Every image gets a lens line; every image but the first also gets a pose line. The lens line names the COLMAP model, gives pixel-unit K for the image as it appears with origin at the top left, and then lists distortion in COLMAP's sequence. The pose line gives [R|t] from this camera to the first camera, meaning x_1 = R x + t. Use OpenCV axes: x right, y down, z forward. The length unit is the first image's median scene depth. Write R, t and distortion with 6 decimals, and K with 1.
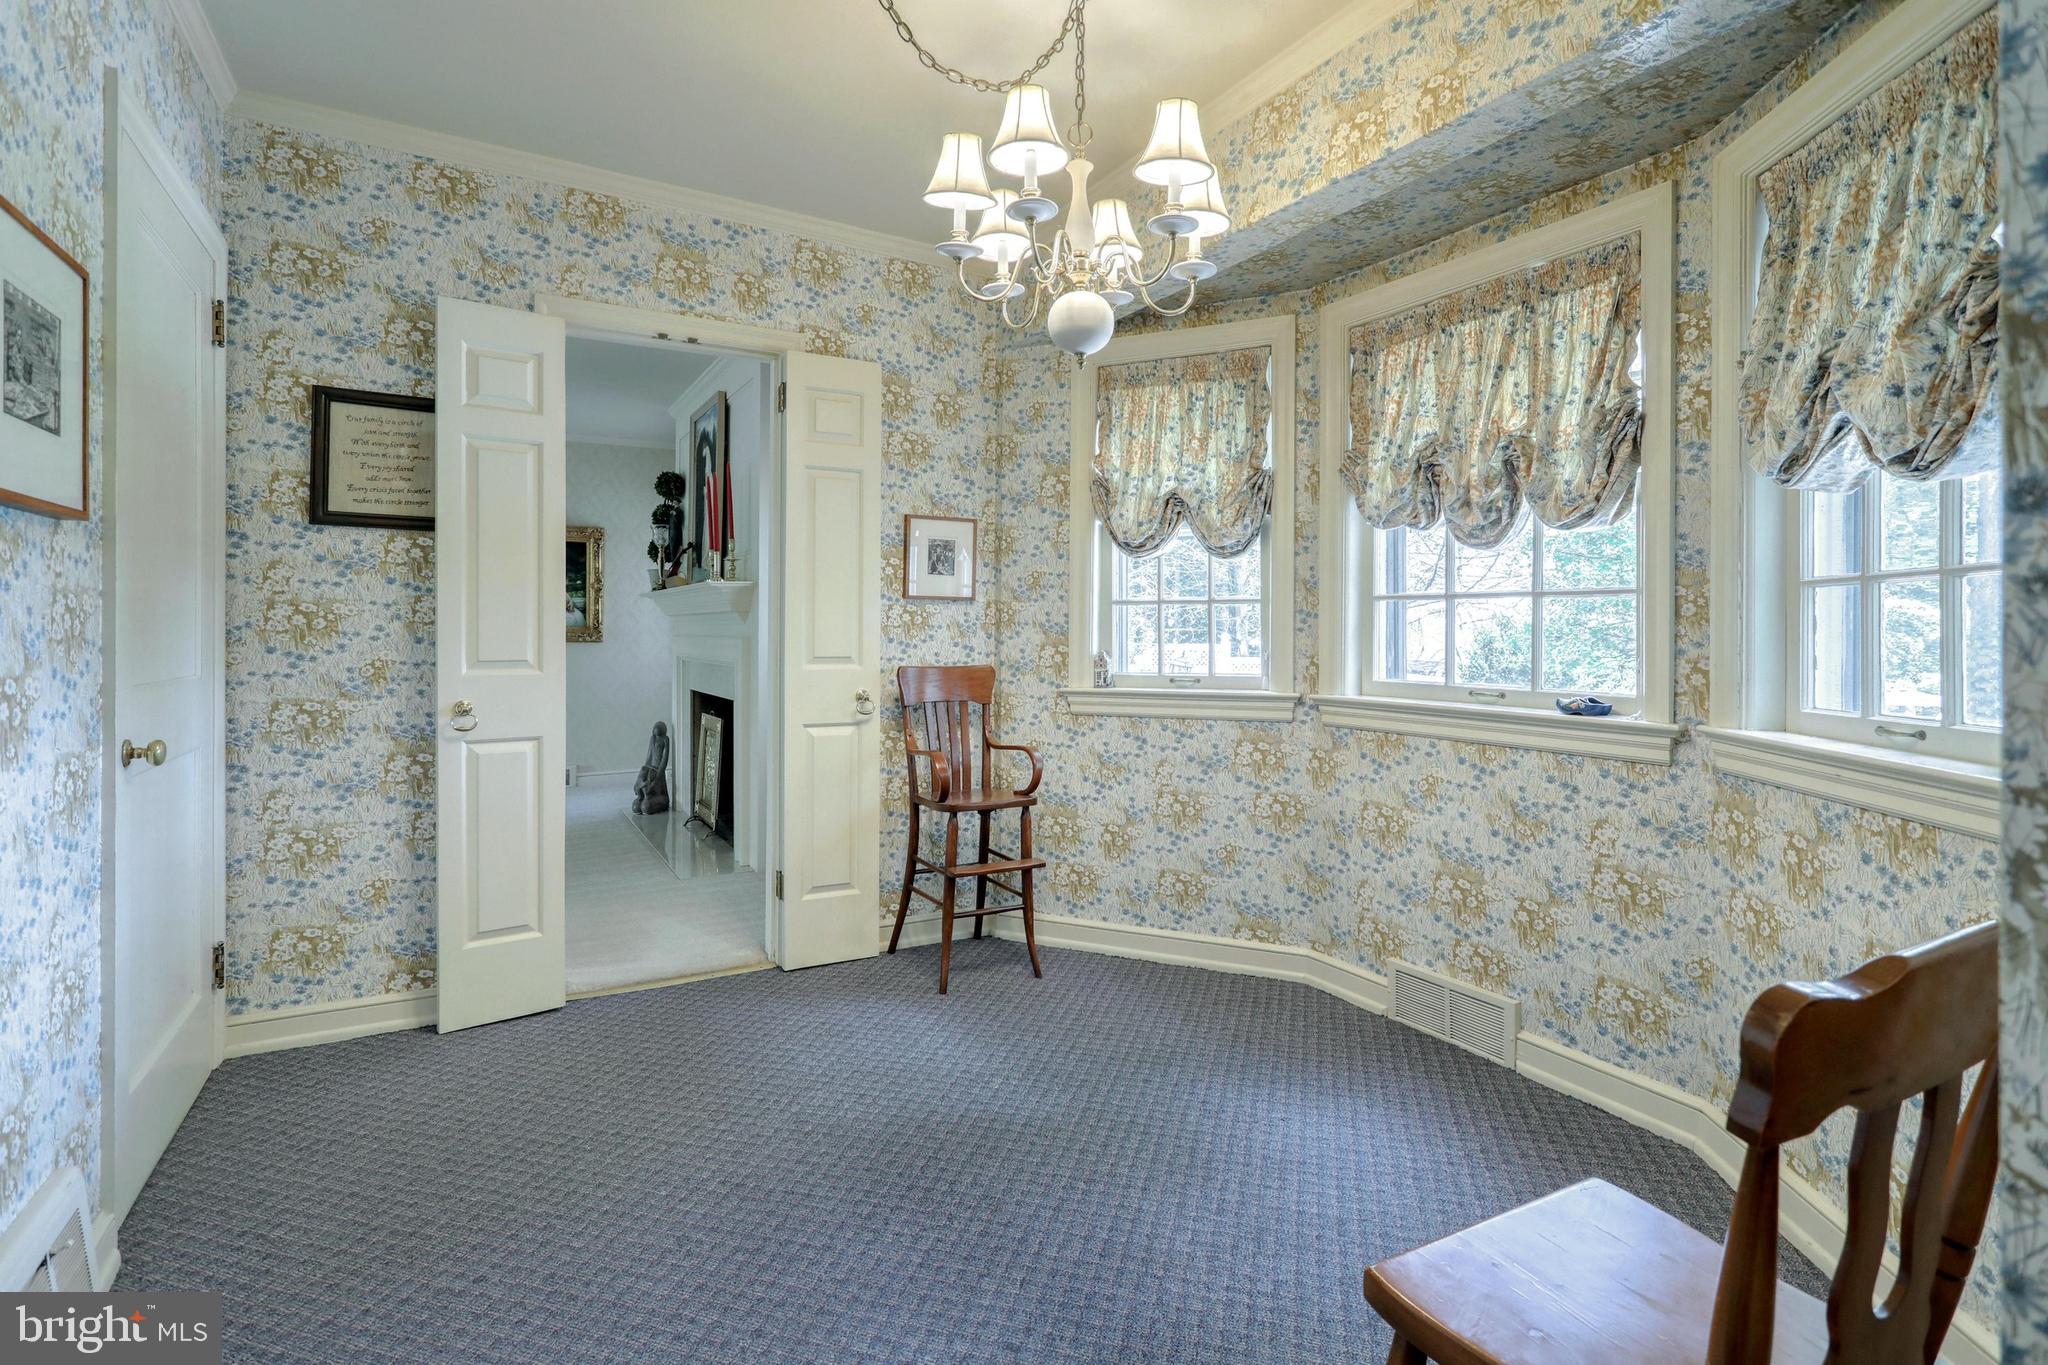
lens RADIAL K [[964.0, 0, 1028.2], [0, 964.0, 637.6], [0, 0, 1]] dist [0.000950, 0.000407]
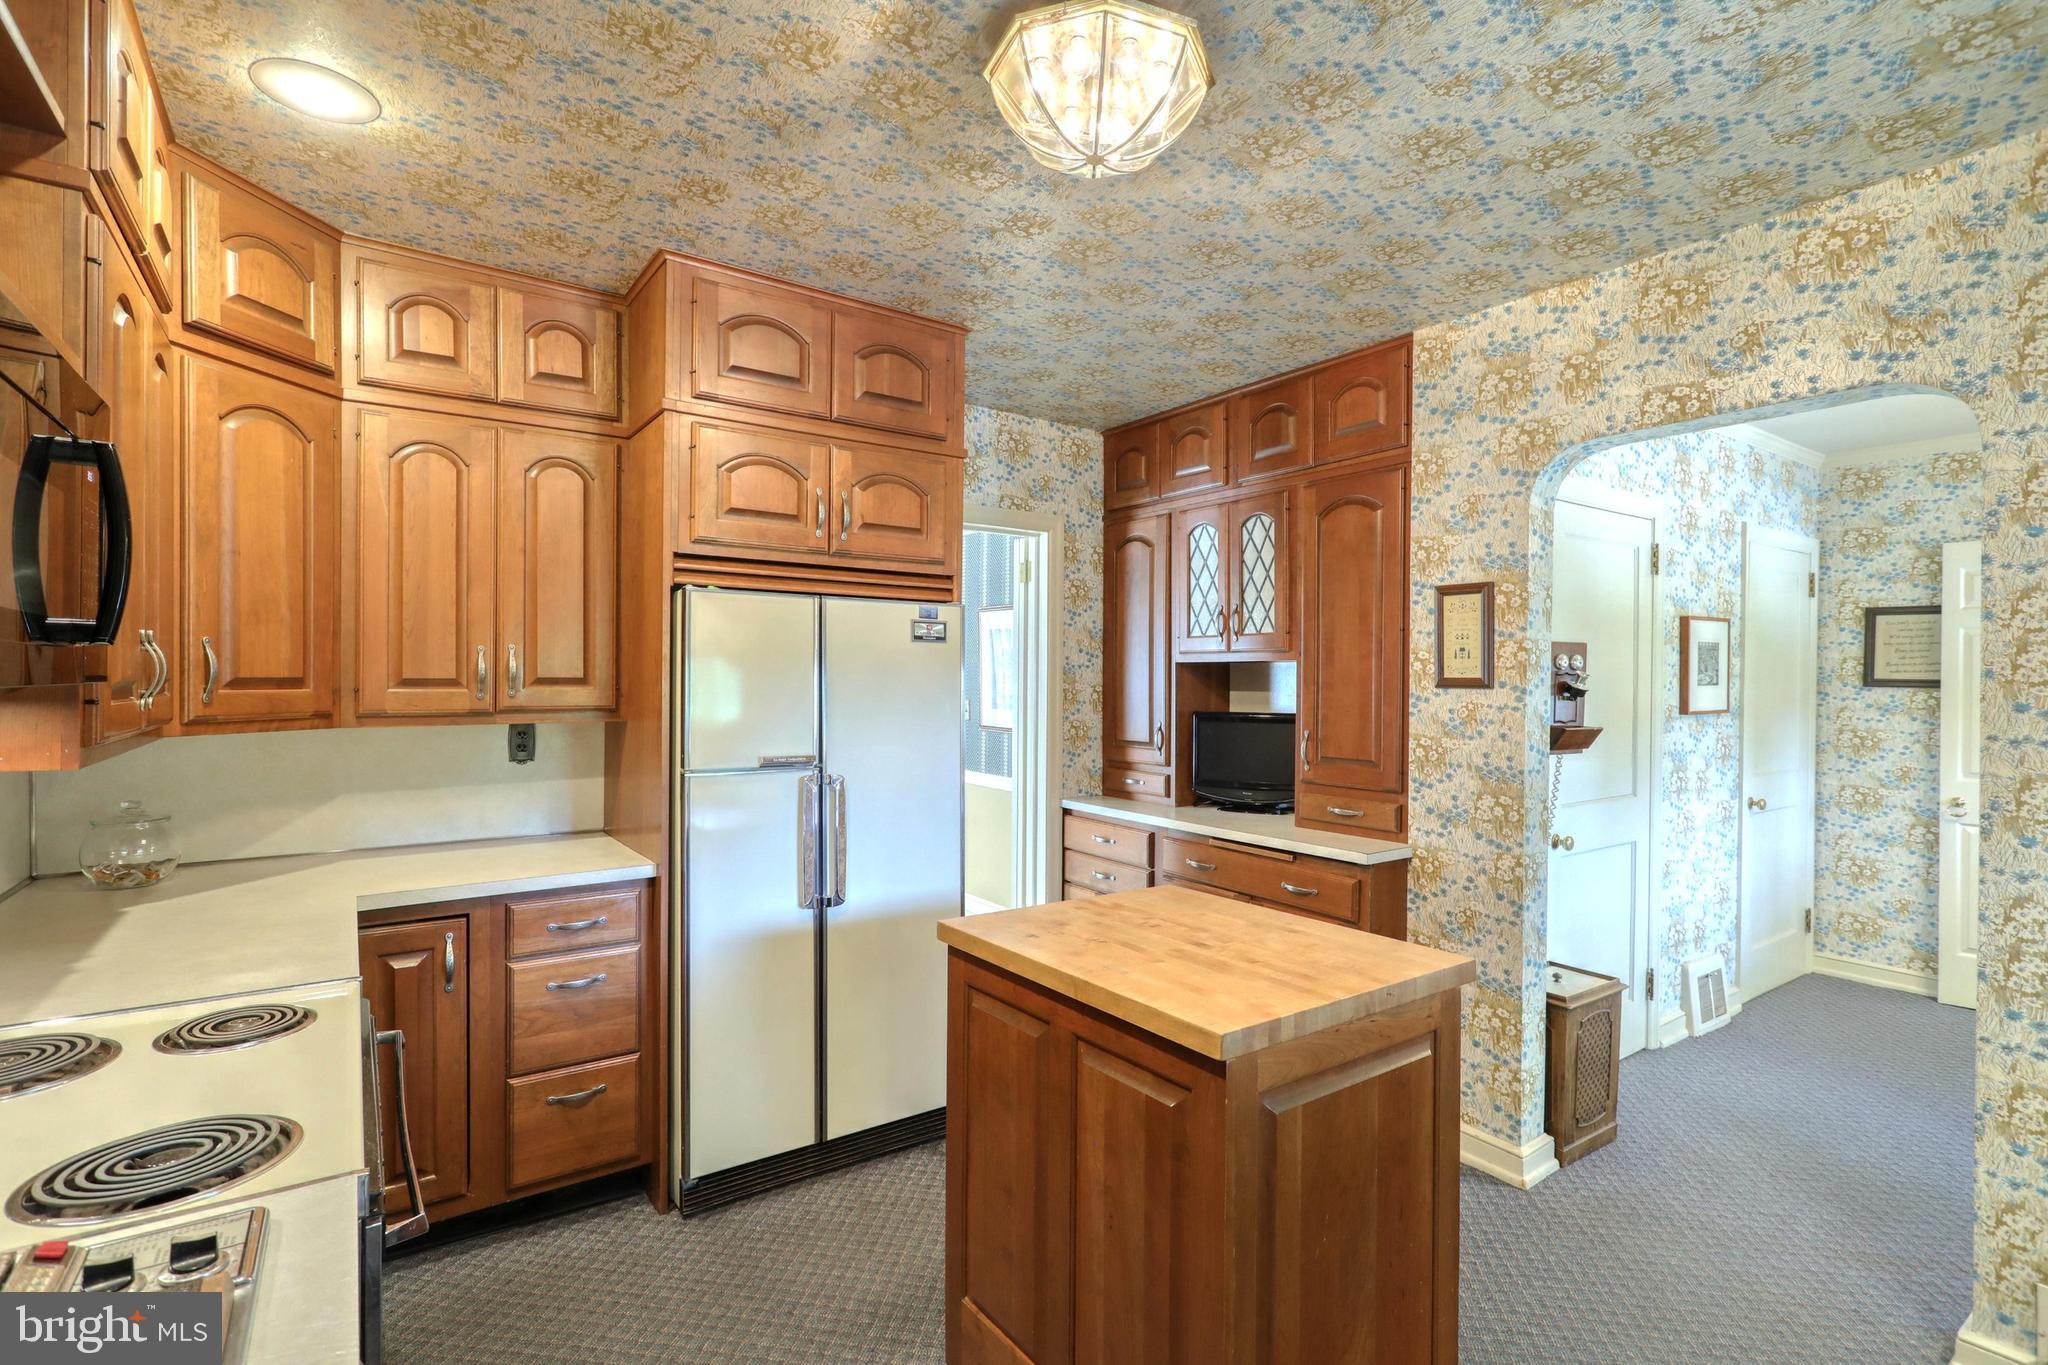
lens RADIAL K [[976.0, 0, 1020.4], [0, 976.0, 678.9], [0, 0, 1]] dist [-0.002242, 0.001074]
pose [[0.088737, -0.003167, -0.996050, 0.891793], [-0.013826, 0.999895, -0.004411, -0.102665], [0.995959, 0.014163, 0.088684, -0.690212]]
